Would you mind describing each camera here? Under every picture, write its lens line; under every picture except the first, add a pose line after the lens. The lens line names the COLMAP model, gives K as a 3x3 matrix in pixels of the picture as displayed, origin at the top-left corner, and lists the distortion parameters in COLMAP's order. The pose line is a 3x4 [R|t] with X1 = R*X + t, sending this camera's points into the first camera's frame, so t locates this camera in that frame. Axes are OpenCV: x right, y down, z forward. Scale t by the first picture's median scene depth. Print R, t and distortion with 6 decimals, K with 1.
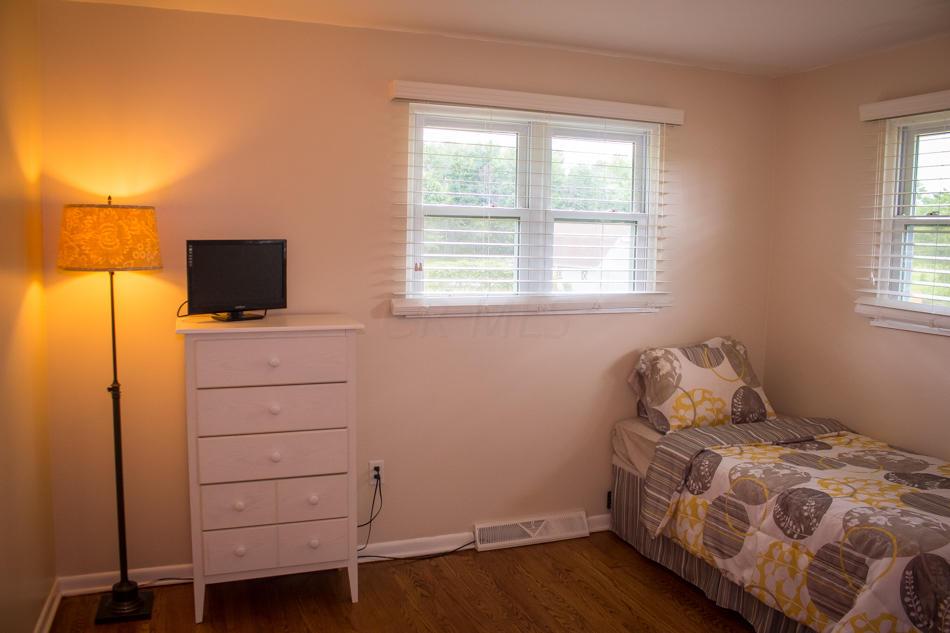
lens RADIAL K [[787.0, 0, 475.0], [0, 787.0, 316.5], [0, 0, 1]] dist [-0.156752, 0.120380]
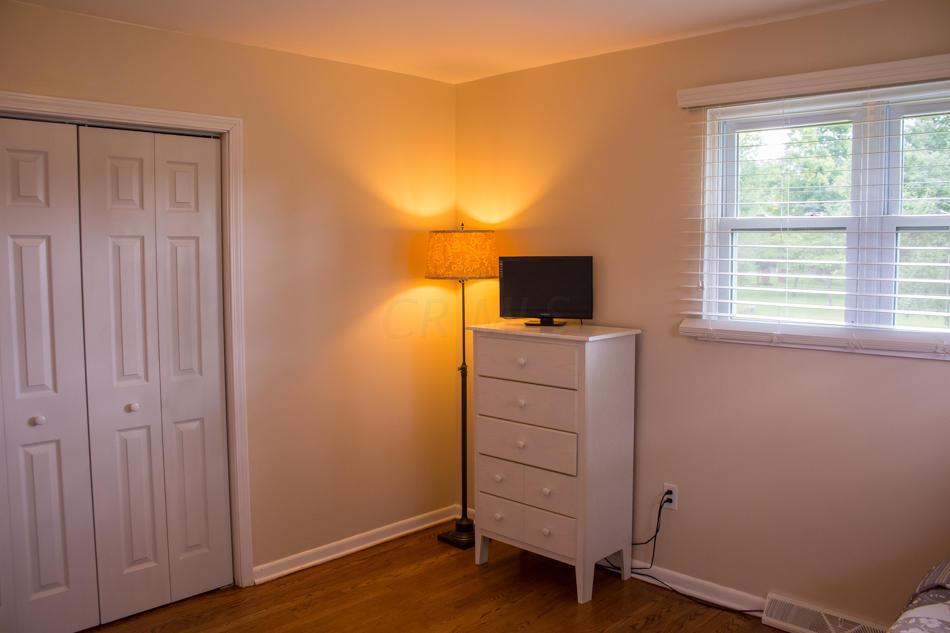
lens RADIAL K [[787.0, 0, 475.0], [0, 787.0, 316.5], [0, 0, 1]] dist [-0.156752, 0.120380]
pose [[0.418148, 0.061613, -0.906287, 0.679918], [-0.082934, 0.996120, 0.029456, -0.033041], [0.904585, 0.062845, 0.421636, 0.391710]]
